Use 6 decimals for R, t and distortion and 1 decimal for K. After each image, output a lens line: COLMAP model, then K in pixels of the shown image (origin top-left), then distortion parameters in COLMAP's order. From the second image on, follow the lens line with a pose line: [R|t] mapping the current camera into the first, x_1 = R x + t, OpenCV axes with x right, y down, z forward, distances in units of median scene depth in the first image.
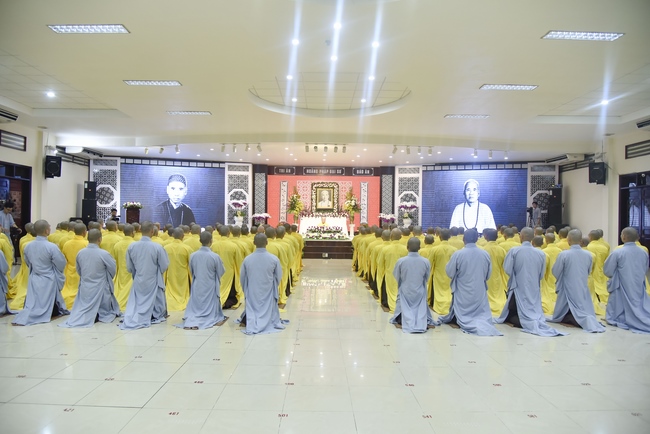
lens RADIAL K [[439.4, 0, 327.2], [0, 439.4, 223.7], [0, 0, 1]] dist [-0.033159, -0.001970]
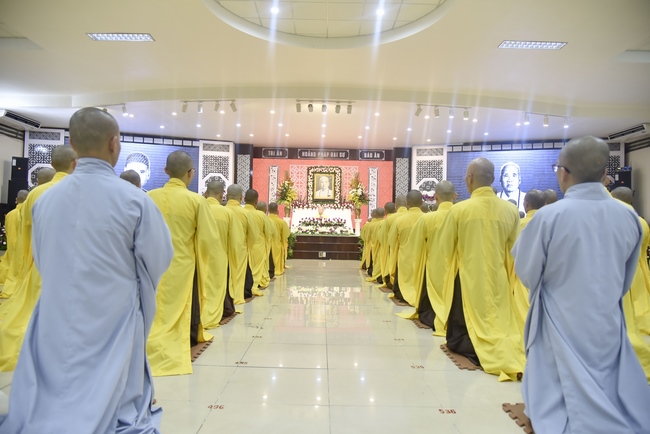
lens RADIAL K [[439.4, 0, 325.3], [0, 439.4, 217.6], [0, 0, 1]] dist [-0.033159, -0.001970]
pose [[0.999905, 0.007495, -0.011540, 0.006905], [-0.007917, 0.999285, -0.036979, 0.030790], [0.011255, 0.037066, 0.999249, 0.219898]]
